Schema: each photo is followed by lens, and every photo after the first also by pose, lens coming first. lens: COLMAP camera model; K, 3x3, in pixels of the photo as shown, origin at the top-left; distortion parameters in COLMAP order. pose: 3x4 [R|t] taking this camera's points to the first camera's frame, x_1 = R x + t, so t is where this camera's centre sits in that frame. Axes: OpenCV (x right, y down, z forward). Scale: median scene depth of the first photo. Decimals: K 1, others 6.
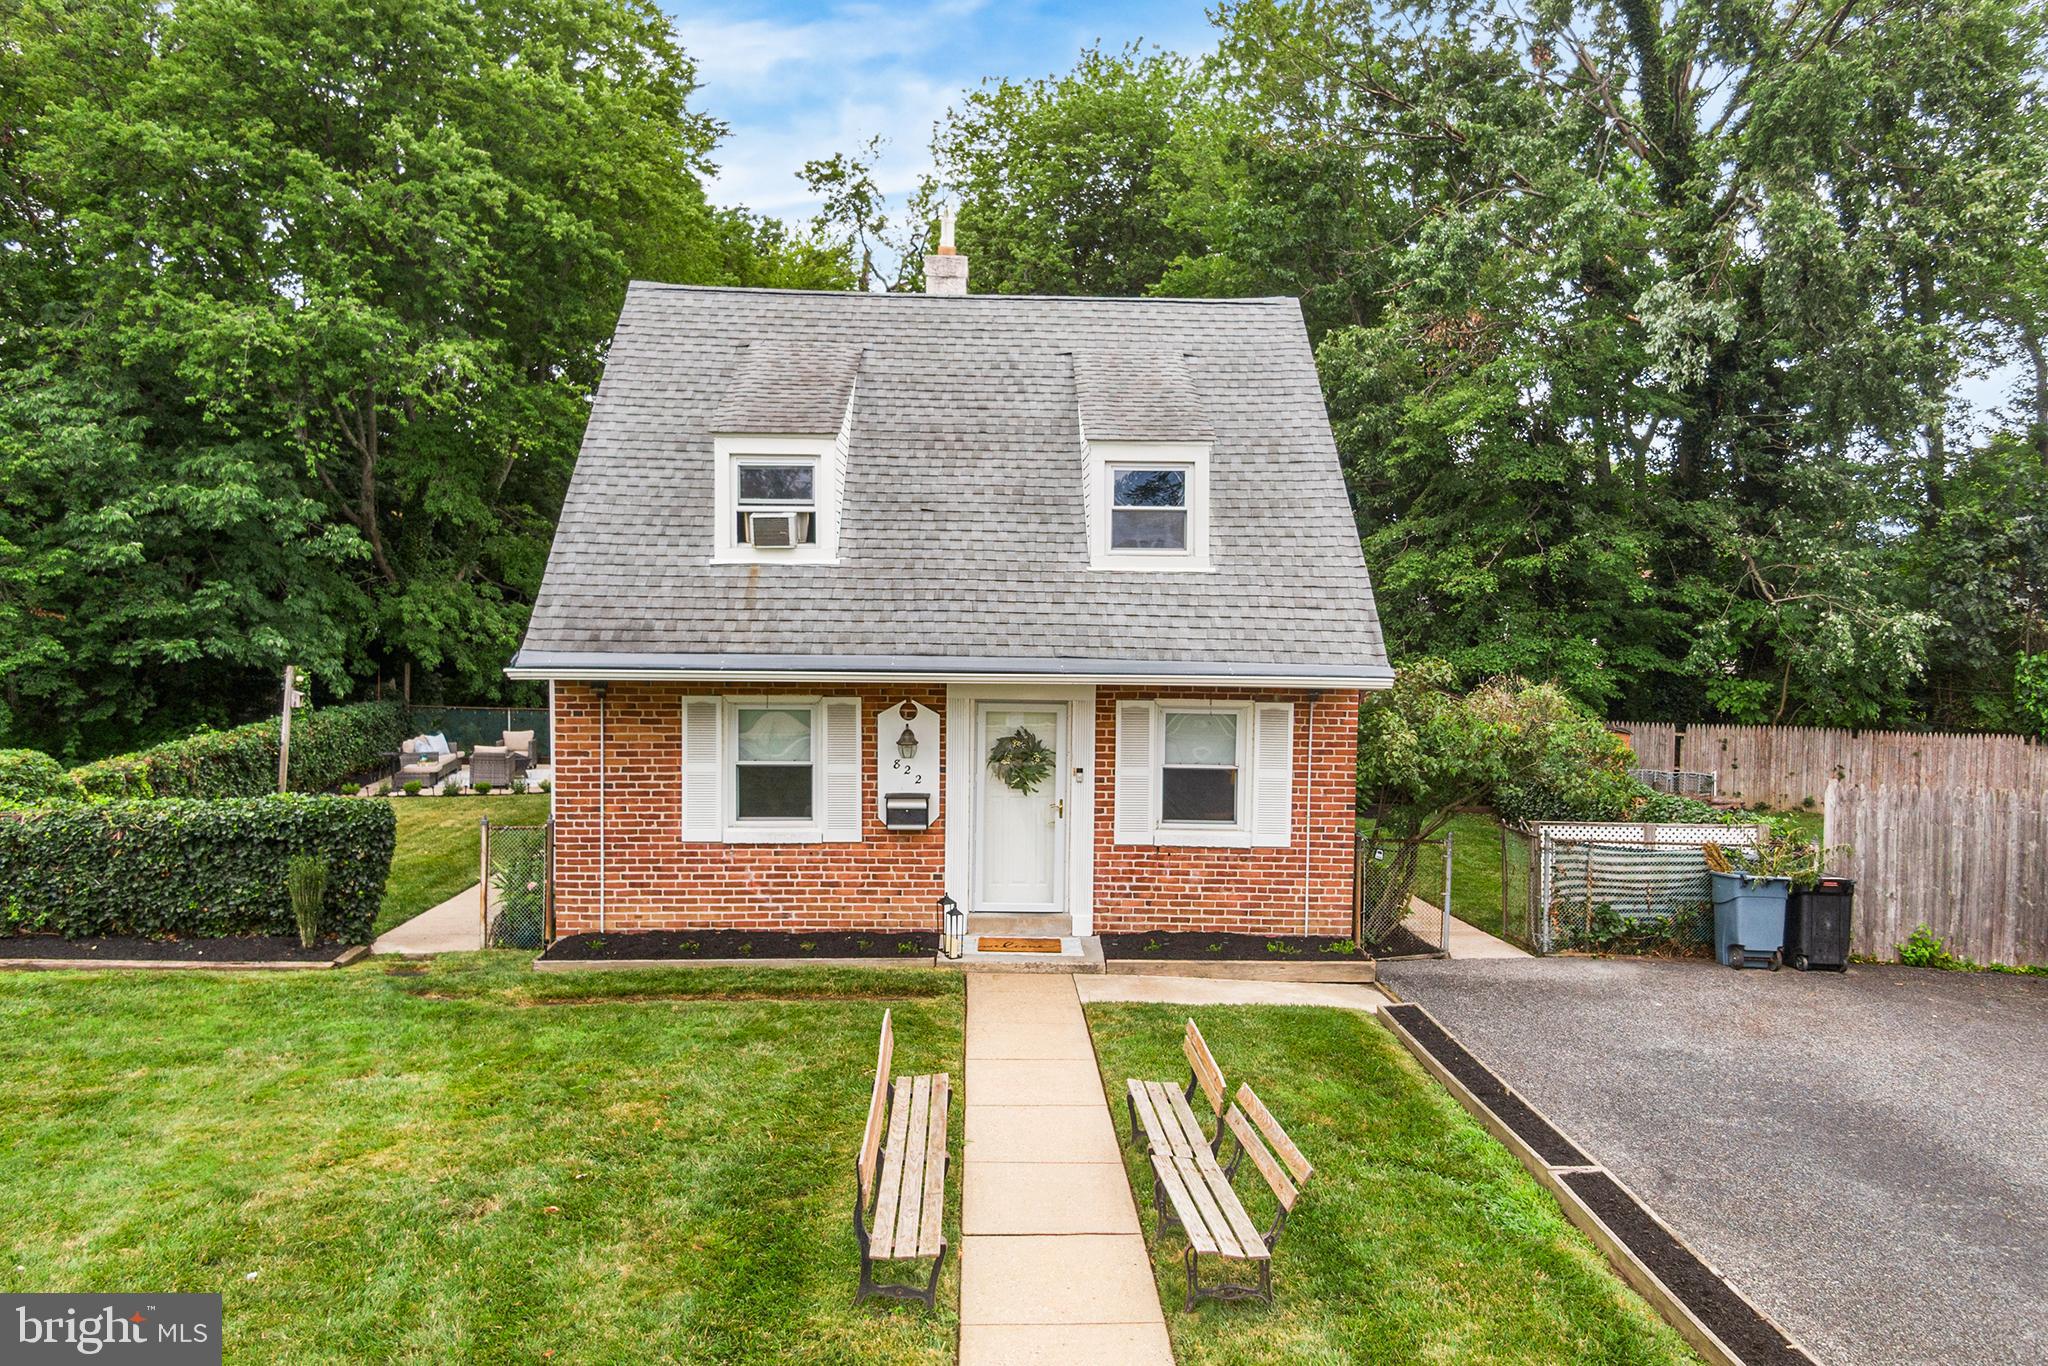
lens RADIAL K [[1450.8, 0, 1026.6], [0, 1450.8, 683.4], [0, 0, 1]] dist [0.034111, -0.052293]
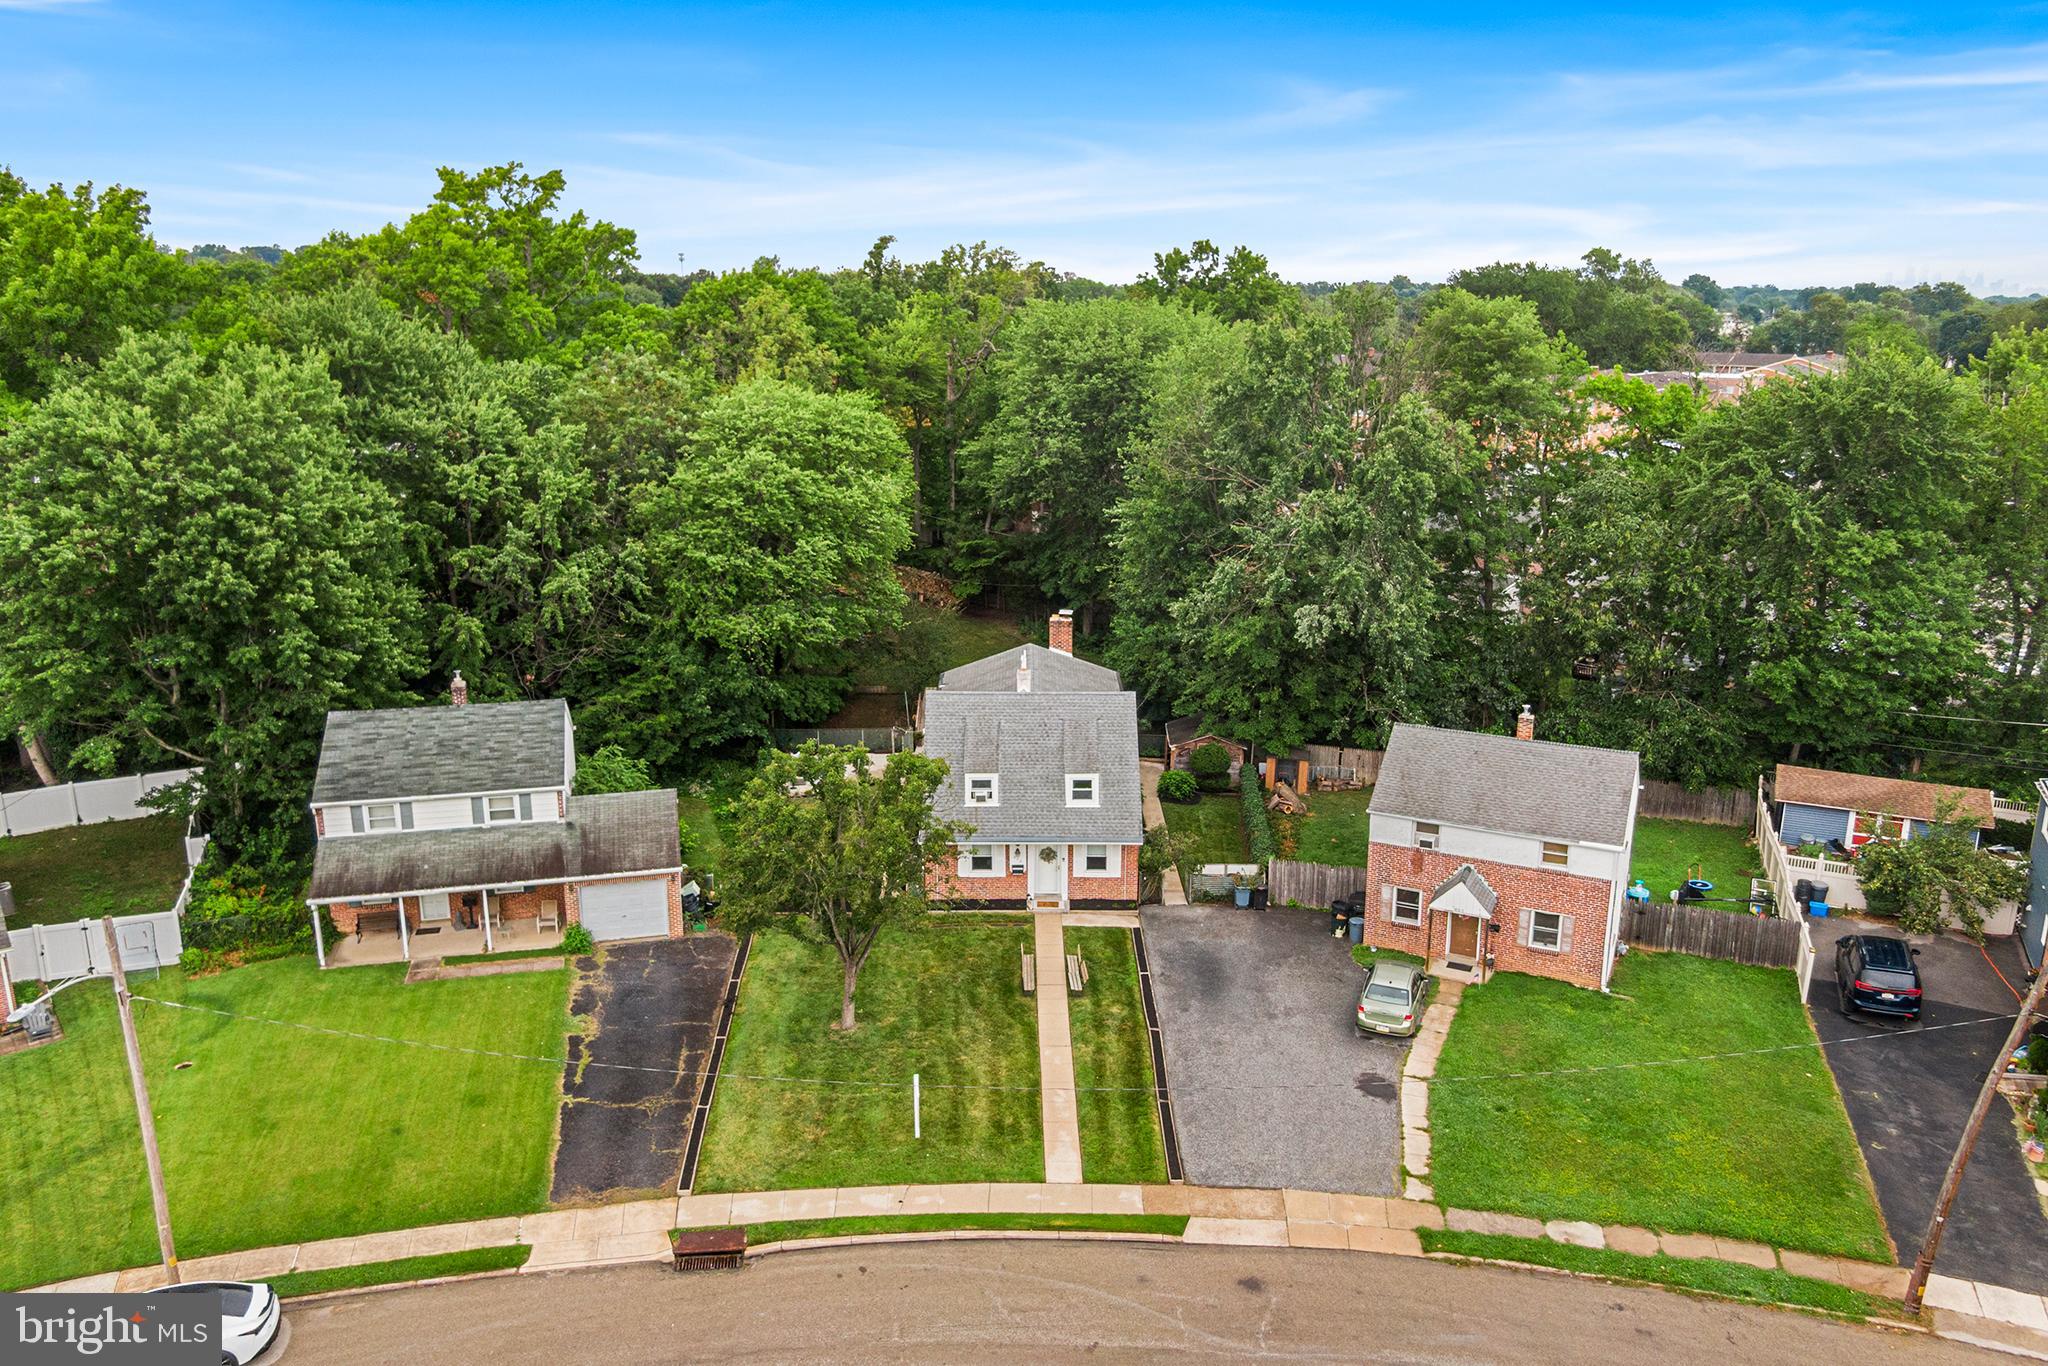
lens RADIAL K [[1452.6, 0, 1025.1], [0, 1452.6, 672.4], [0, 0, 1]] dist [0.042082, -0.078899]
pose [[0.999540, -0.003130, -0.030153, 0.051298], [0.009152, 0.979401, 0.201717, -1.160990], [0.028901, -0.201900, 0.978980, -2.560388]]
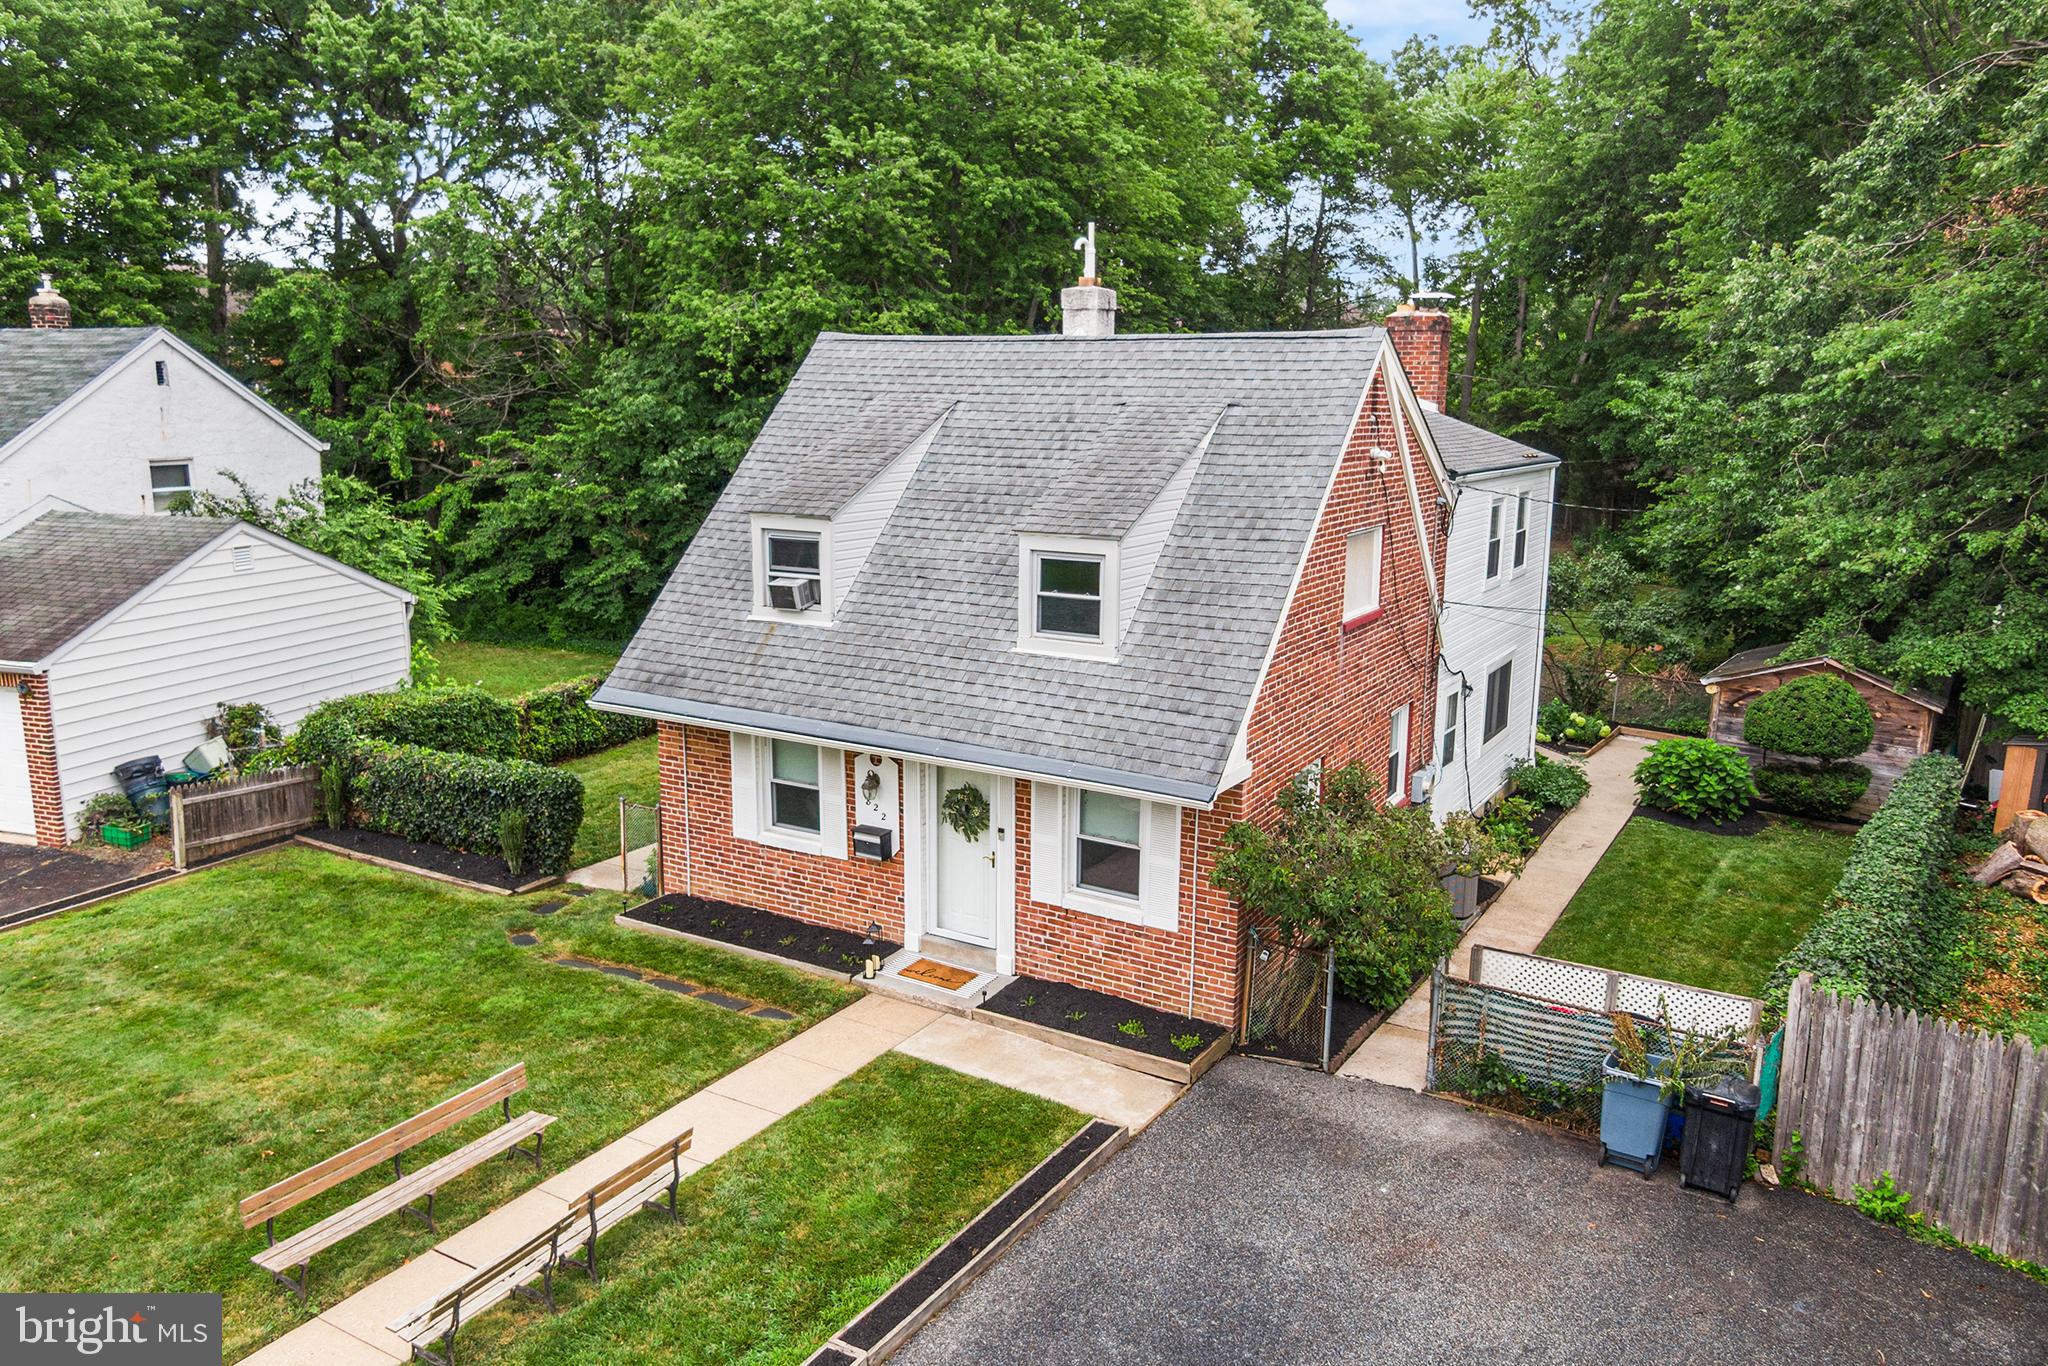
lens RADIAL K [[1455.8, 0, 1027.9], [0, 1455.8, 675.0], [0, 0, 1]] dist [0.024960, -0.034253]
pose [[0.842929, 0.099028, -0.528832, 0.624196], [-0.025446, 0.989153, 0.144667, -0.216267], [0.537422, -0.108488, 0.836306, 0.097900]]
